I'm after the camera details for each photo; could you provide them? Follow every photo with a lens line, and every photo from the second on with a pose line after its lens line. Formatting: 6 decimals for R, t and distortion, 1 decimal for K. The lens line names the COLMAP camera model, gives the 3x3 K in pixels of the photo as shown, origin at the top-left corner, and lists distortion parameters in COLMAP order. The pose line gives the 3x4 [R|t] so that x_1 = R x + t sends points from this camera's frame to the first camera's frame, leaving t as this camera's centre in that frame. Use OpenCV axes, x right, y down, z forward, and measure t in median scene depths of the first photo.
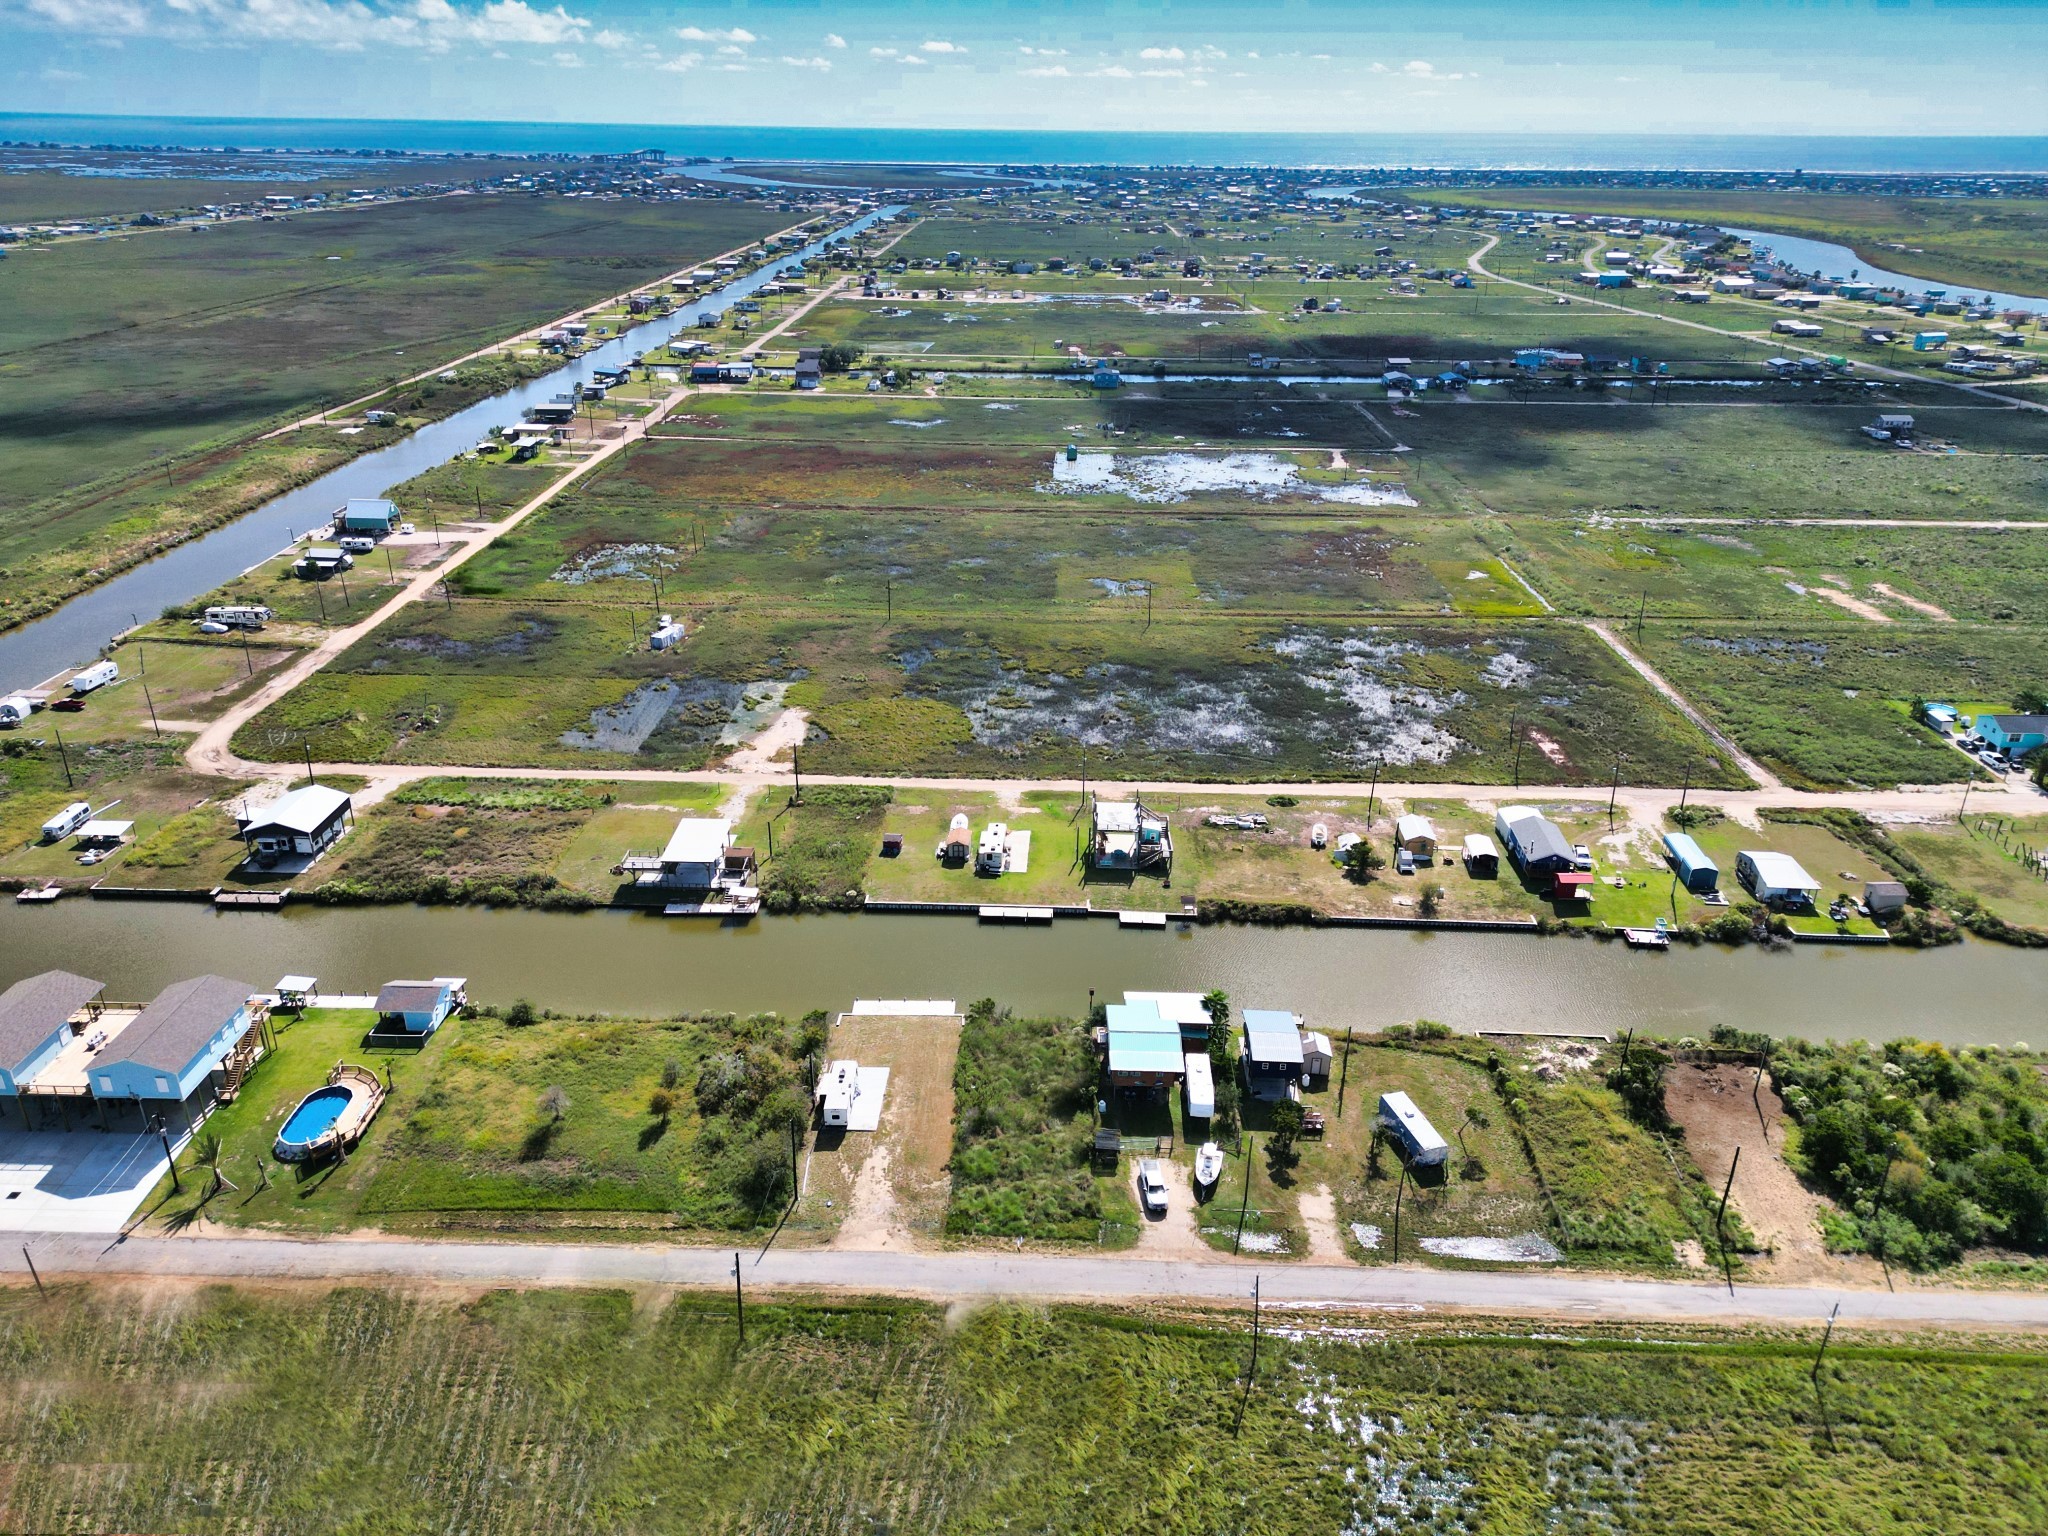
lens RADIAL K [[1430.7, 0, 1024.0], [0, 1430.7, 768.0], [0, 0, 1]] dist [0.076551, -0.062292]
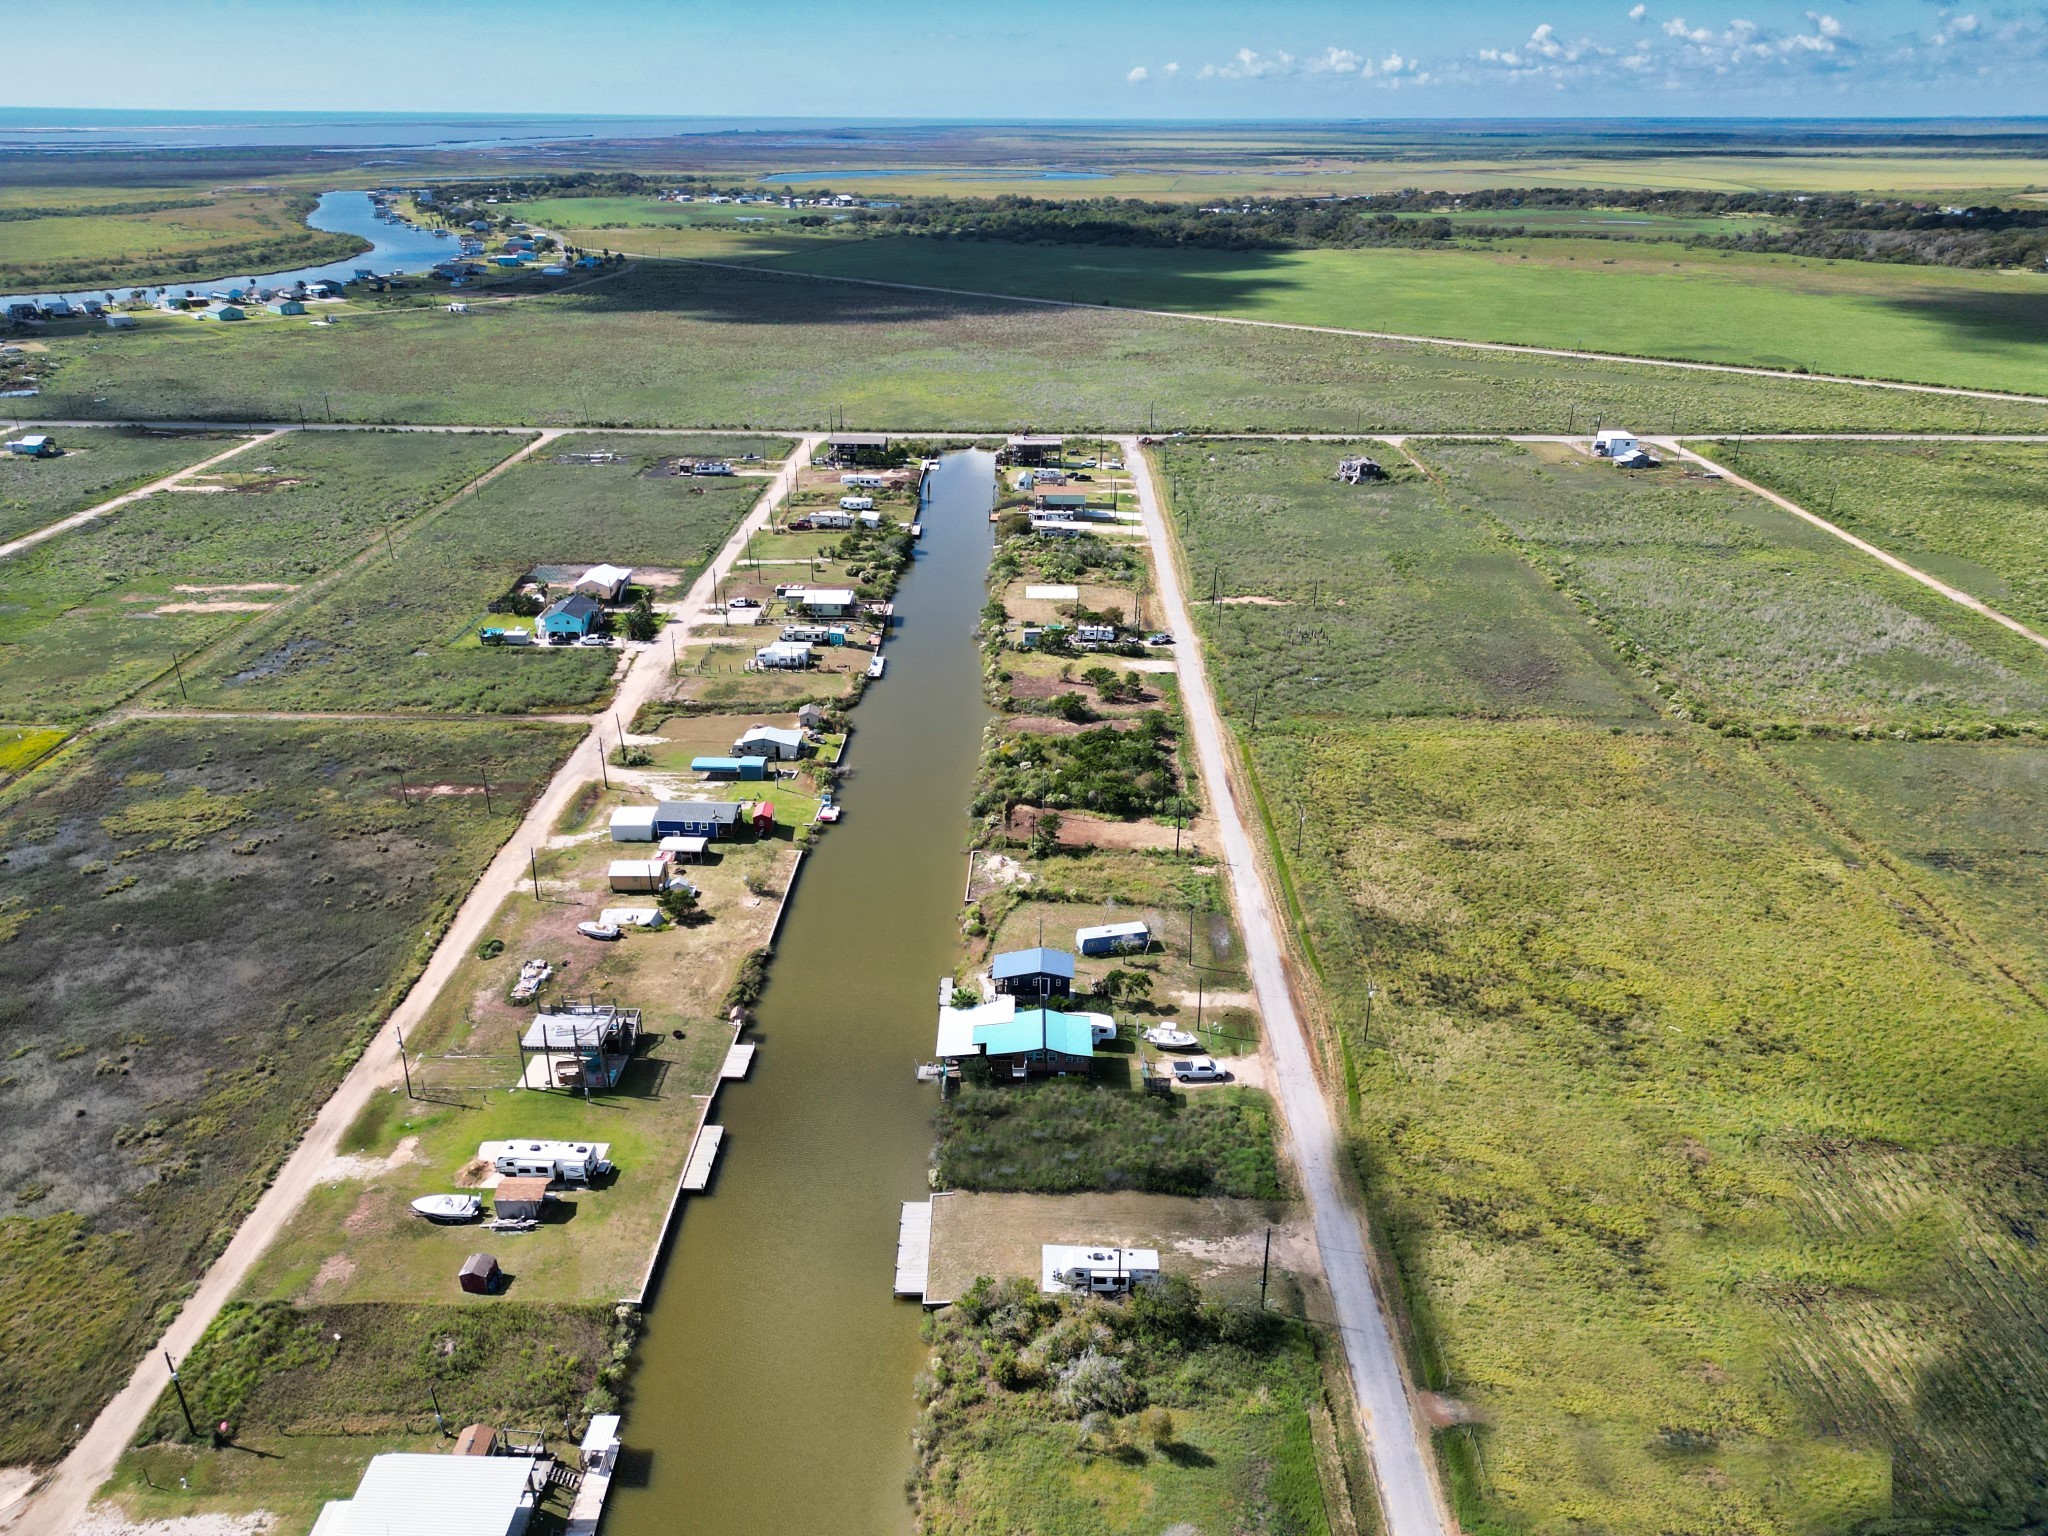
lens RADIAL K [[1424.5, 0, 1024.0], [0, 1424.5, 768.0], [0, 0, 1]] dist [0.105915, -0.111479]
pose [[-0.010650, -0.425568, 0.904864, -0.570236], [0.404141, 0.825882, 0.393178, -0.284287], [-0.914635, 0.369880, 0.163193, 0.566685]]
